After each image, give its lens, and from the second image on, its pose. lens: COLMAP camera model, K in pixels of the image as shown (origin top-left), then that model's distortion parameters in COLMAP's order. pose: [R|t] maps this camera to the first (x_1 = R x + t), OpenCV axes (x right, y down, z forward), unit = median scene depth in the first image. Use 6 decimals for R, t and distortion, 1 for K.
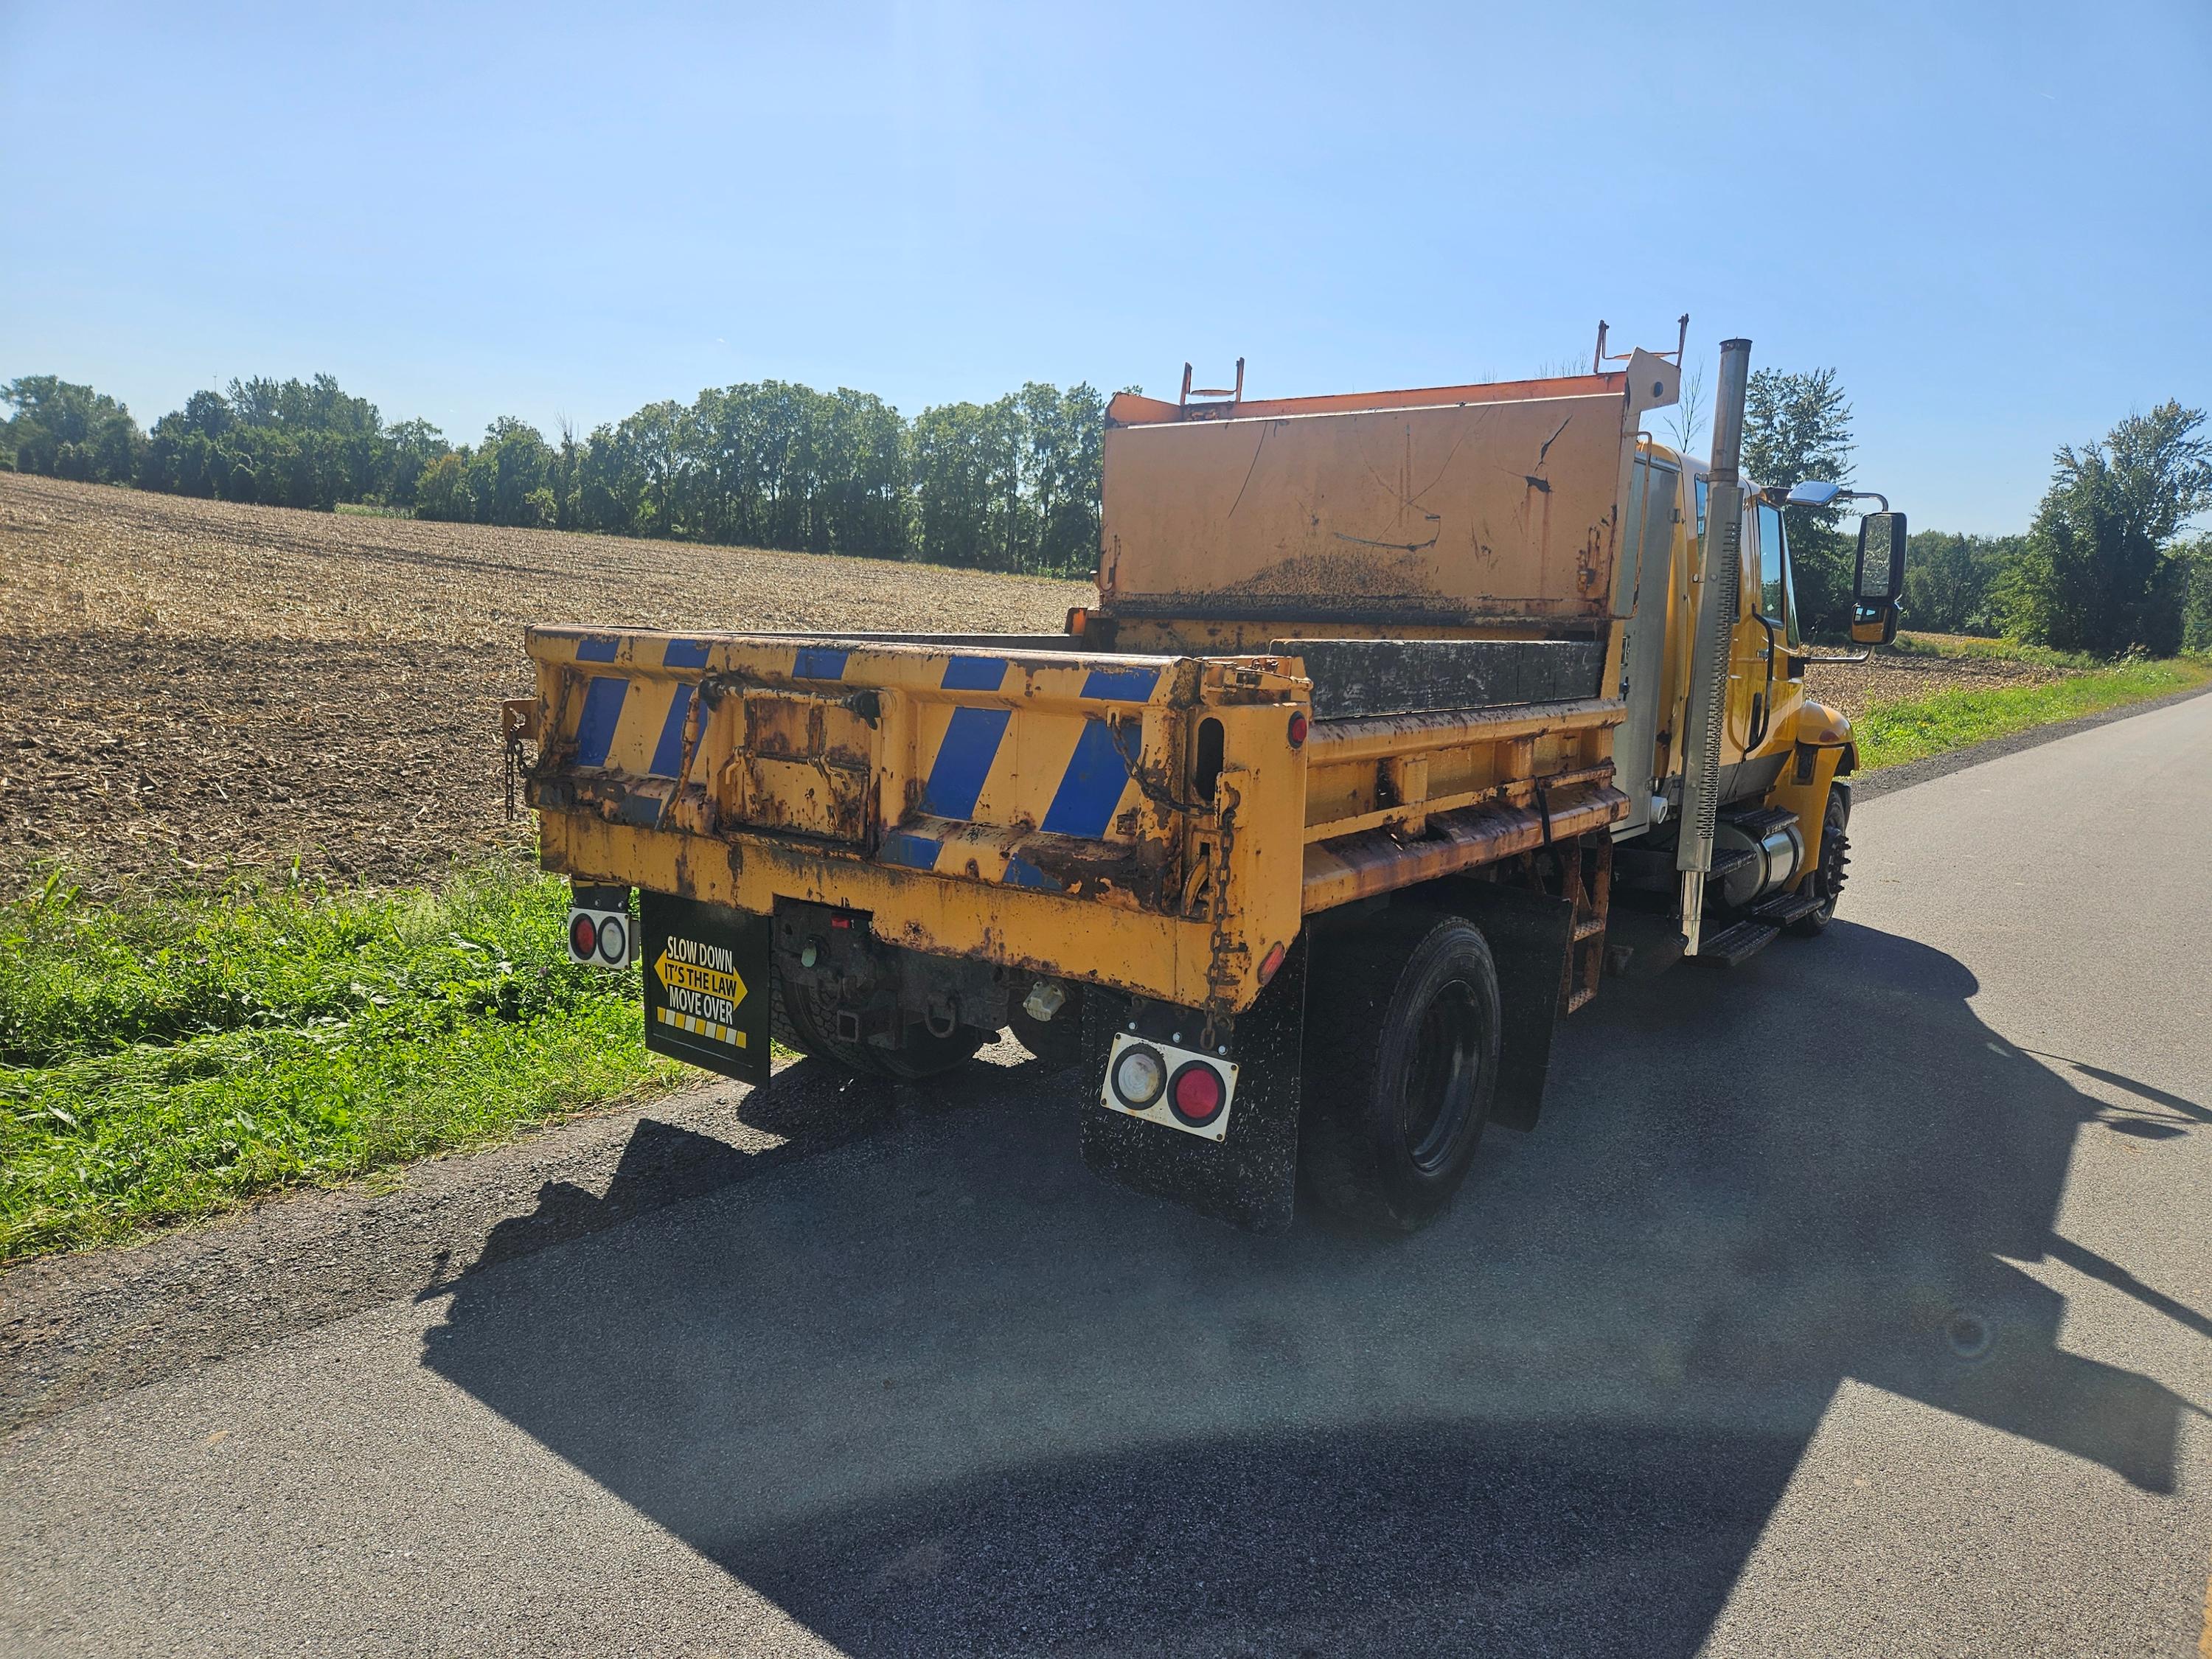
lens RADIAL K [[1450.1, 0, 1106.0], [0, 1450.1, 829.5], [0, 0, 1]] dist [0.068952, -0.061258]
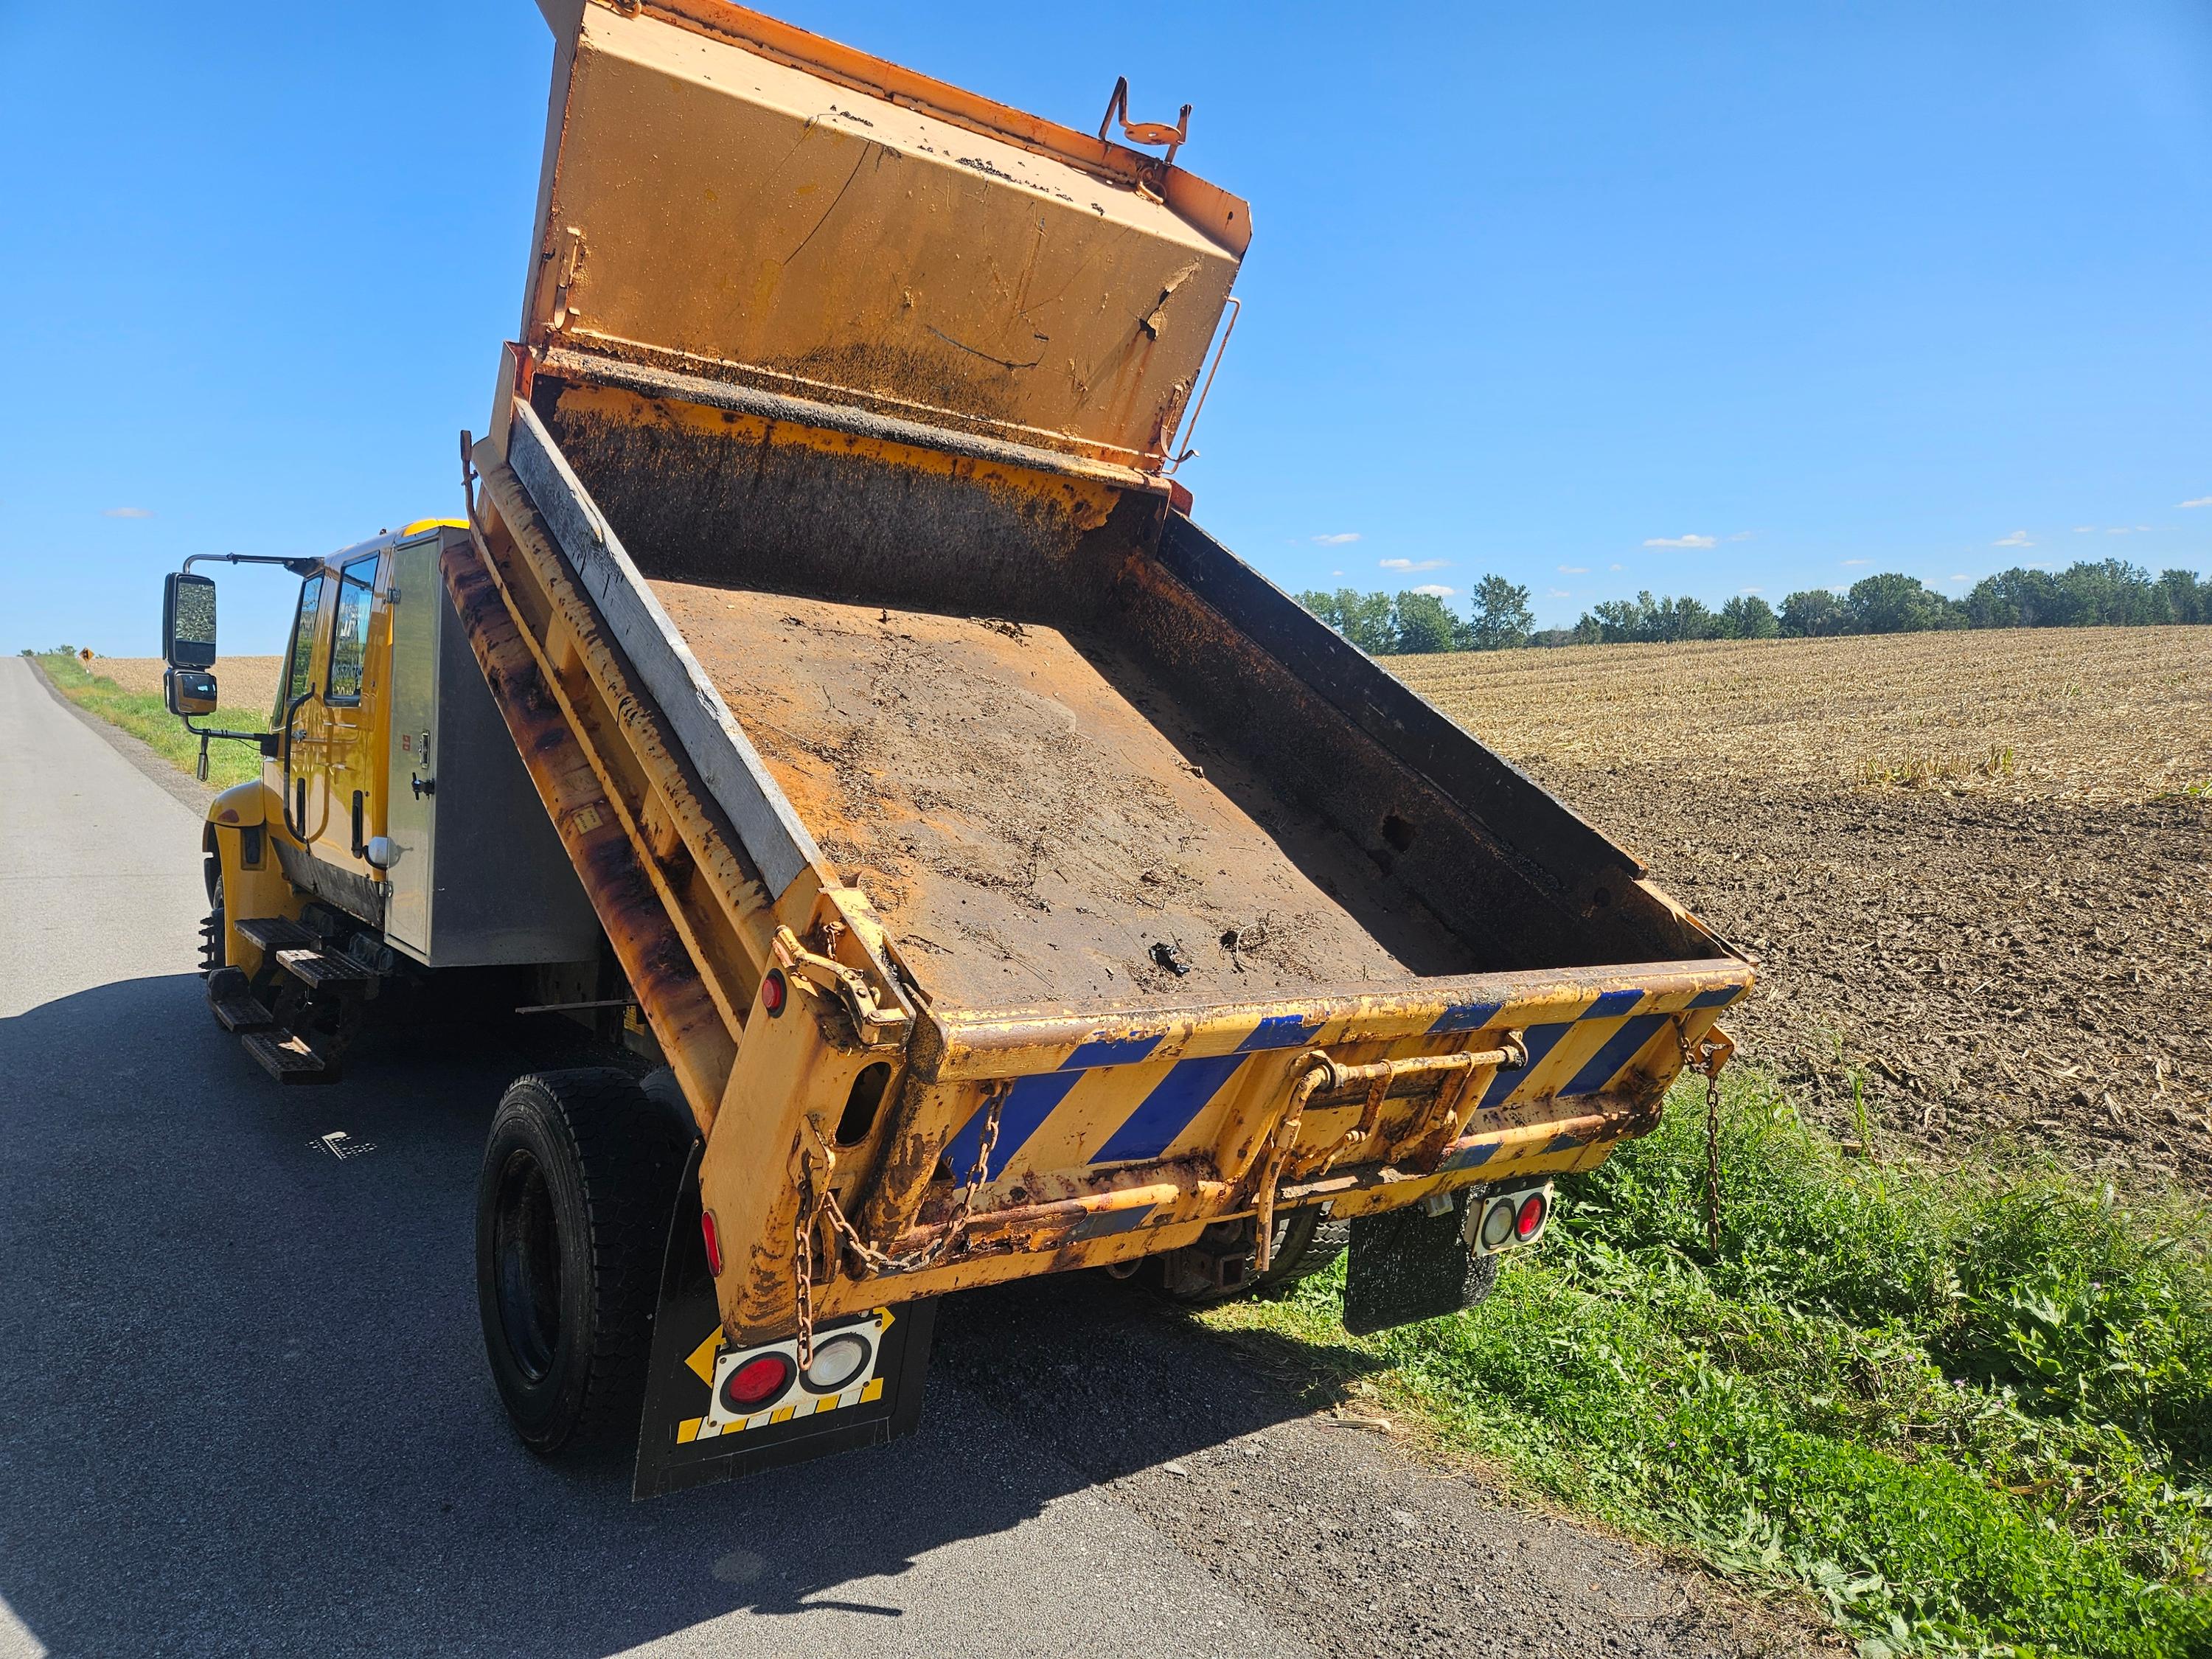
lens RADIAL K [[1480.9, 0, 1066.9], [0, 1480.9, 827.9], [0, 0, 1]] dist [0.079361, -0.053713]
pose [[0.364719, -0.344124, 0.865193, -0.657525], [-0.198232, 0.879199, 0.433259, -0.358188], [-0.909771, -0.329527, 0.252444, 0.696182]]
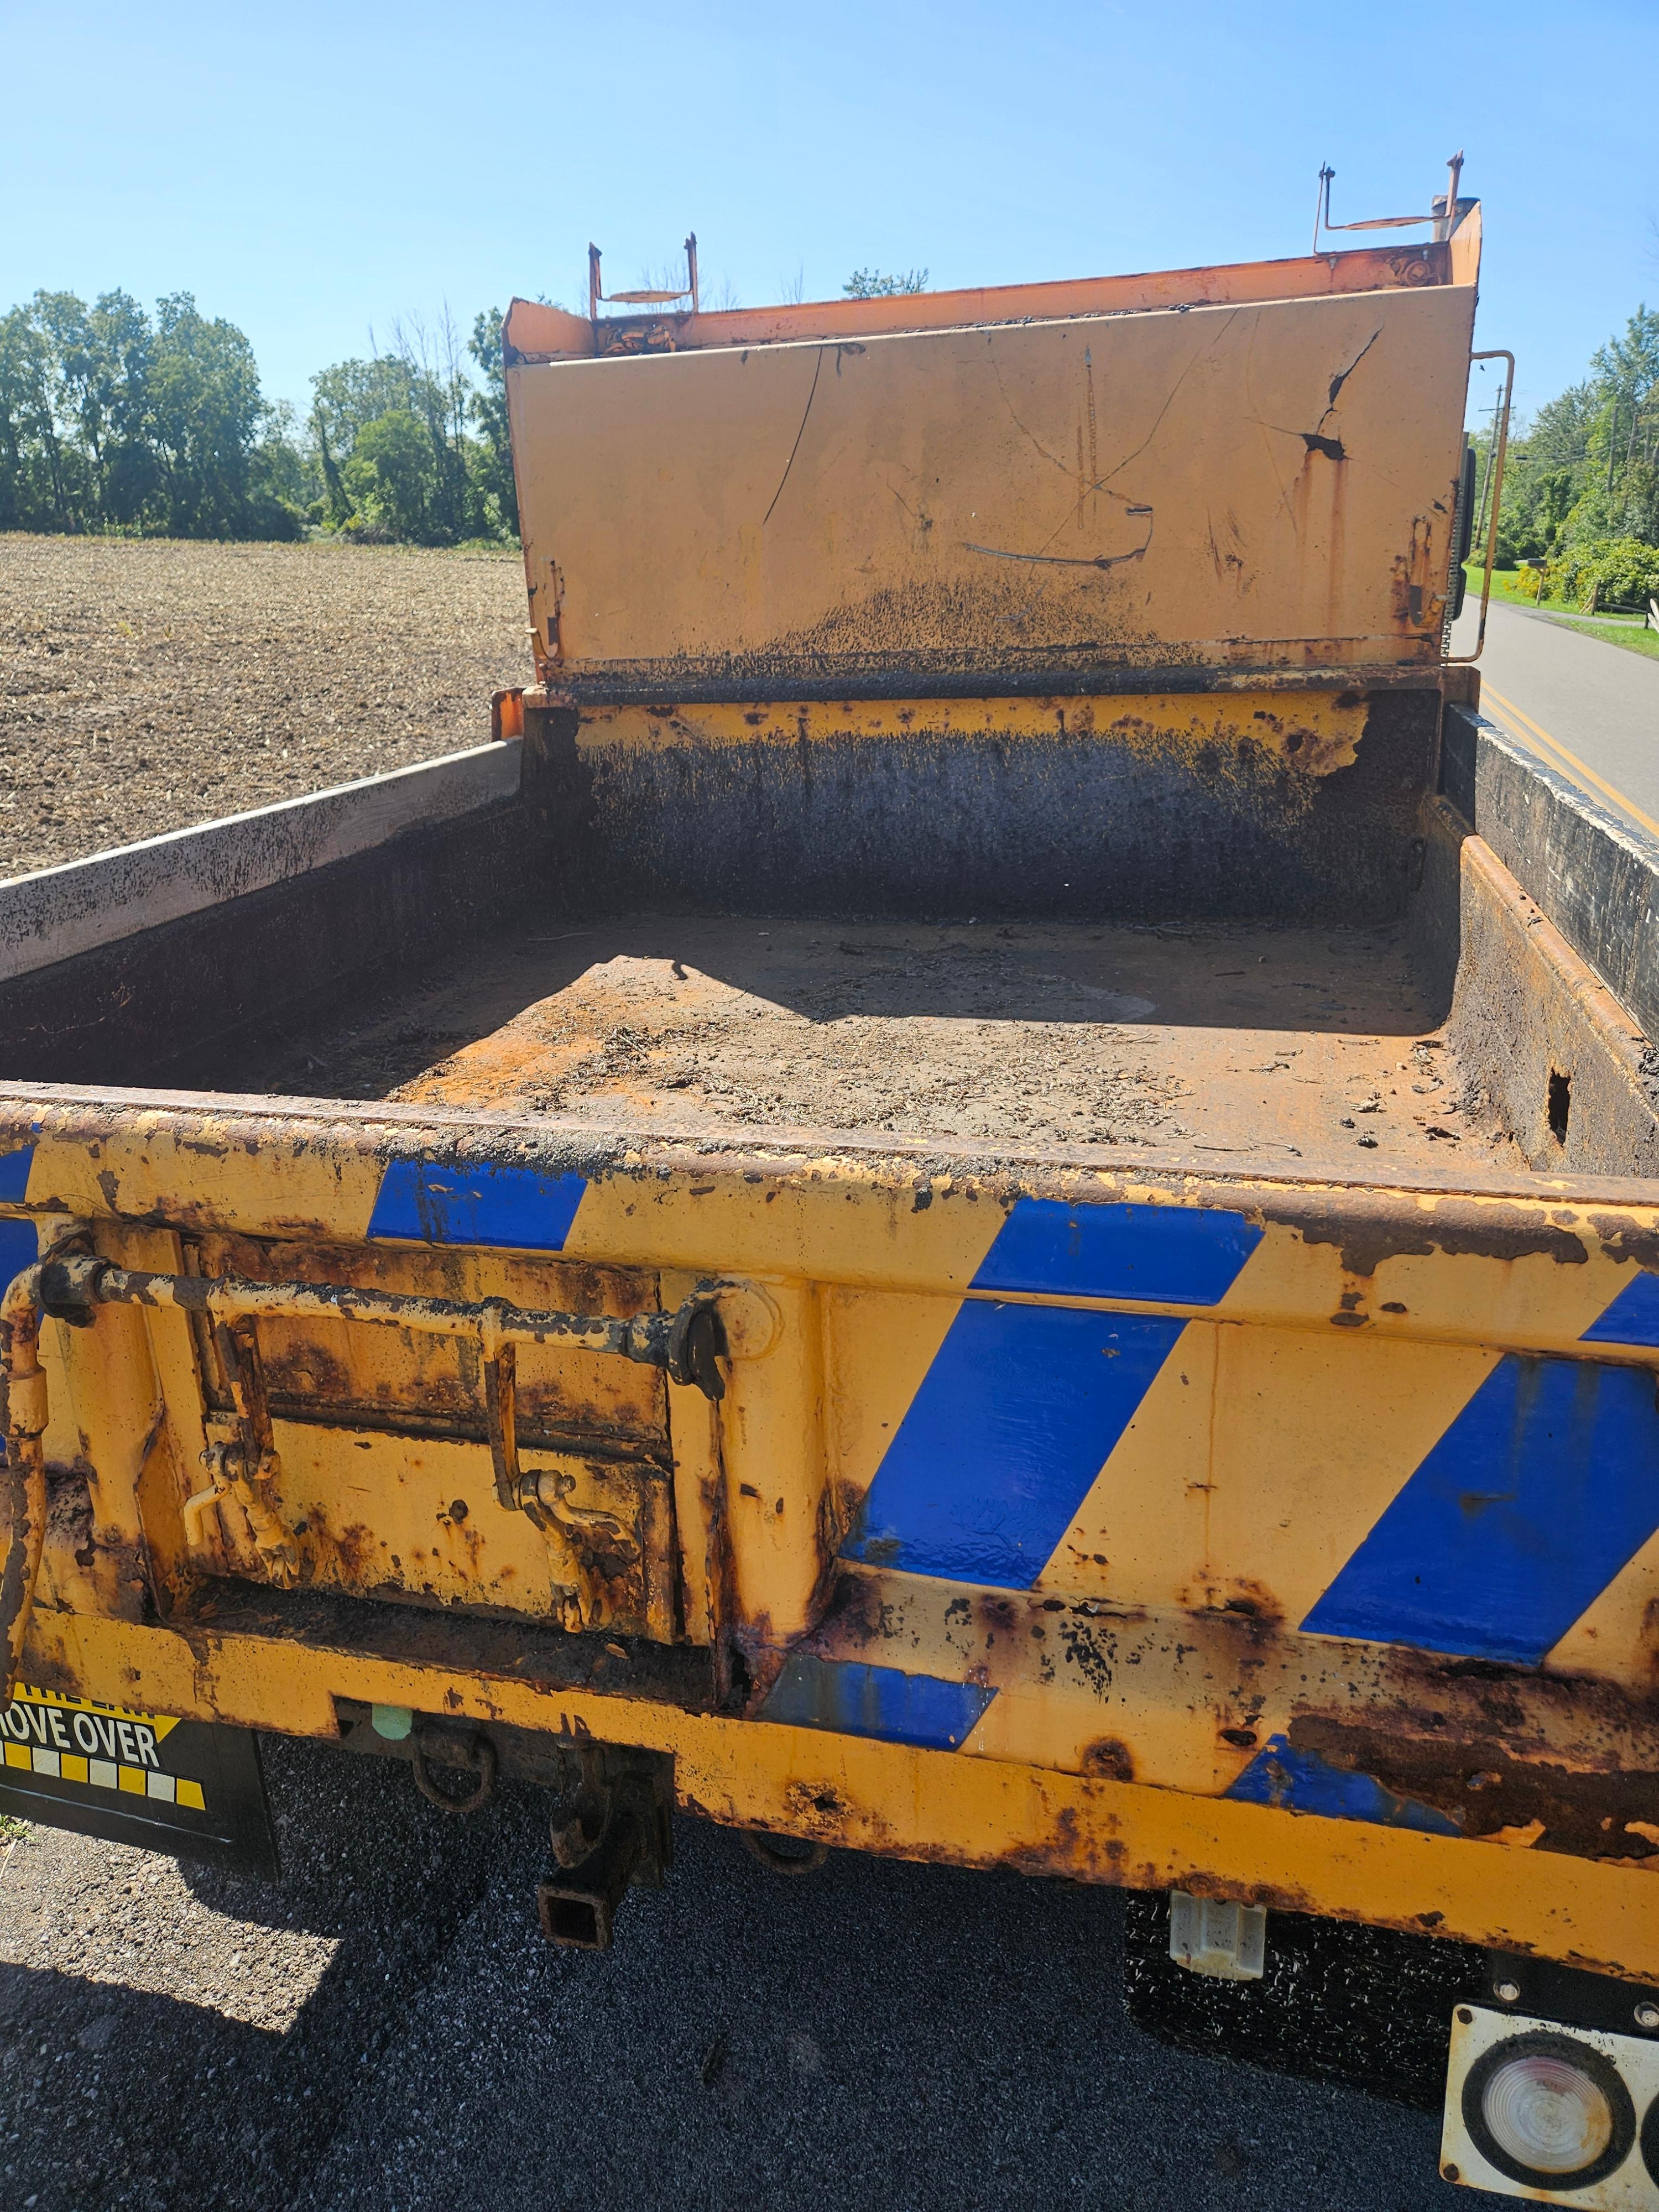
lens RADIAL K [[1465.0, 0, 802.8], [0, 1465.0, 1065.5], [0, 0, 1]] dist [0.070903, -0.073539]
pose [[0.929444, -0.183261, 0.320233, -0.154732], [0.120947, 0.971300, 0.204814, -0.137551], [-0.348577, -0.151632, 0.924934, 0.457658]]
